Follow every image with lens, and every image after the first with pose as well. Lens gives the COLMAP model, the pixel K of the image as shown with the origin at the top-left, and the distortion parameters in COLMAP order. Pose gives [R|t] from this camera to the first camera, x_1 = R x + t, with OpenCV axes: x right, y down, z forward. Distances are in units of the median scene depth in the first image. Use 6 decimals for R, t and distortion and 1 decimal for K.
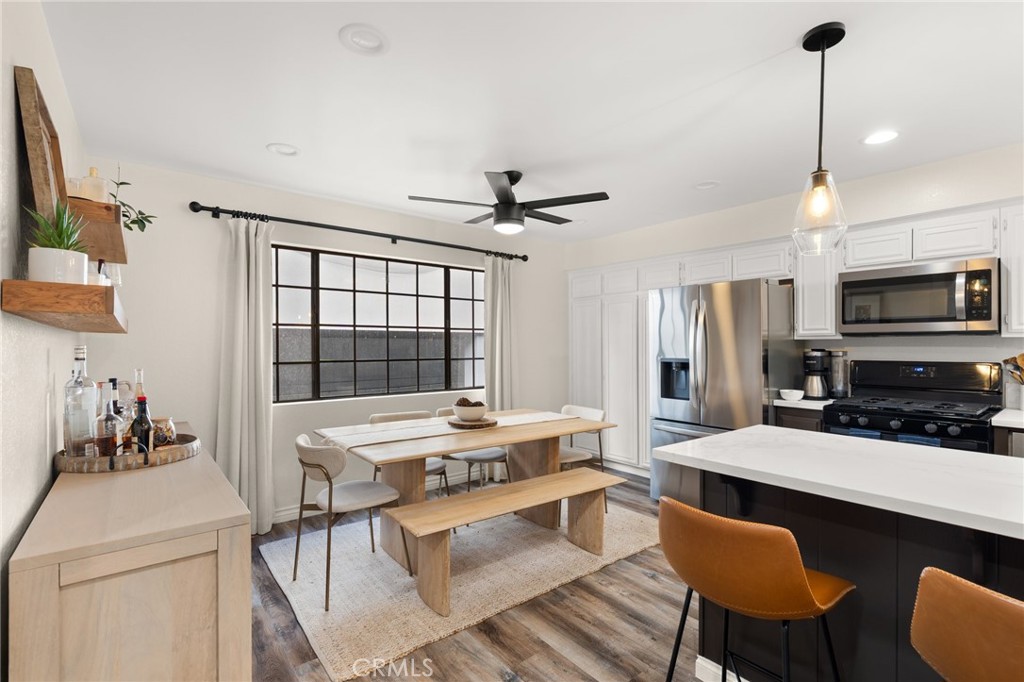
lens RADIAL K [[465.2, 0, 508.4], [0, 465.2, 344.3], [0, 0, 1]] dist [-0.004136, 0.000886]
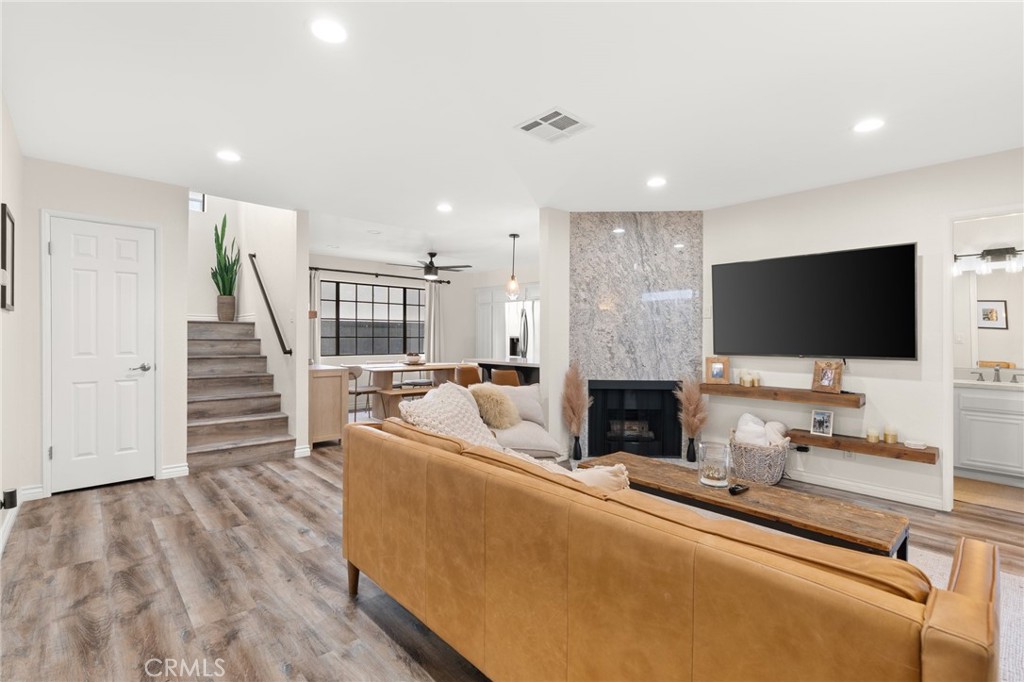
lens RADIAL K [[465.2, 0, 508.9], [0, 465.2, 334.2], [0, 0, 1]] dist [-0.004136, 0.000886]
pose [[0.997406, 0.006672, 0.071667, 0.195187], [-0.006442, 0.999973, -0.003443, 0.028928], [-0.071688, 0.002973, 0.997423, -1.140295]]
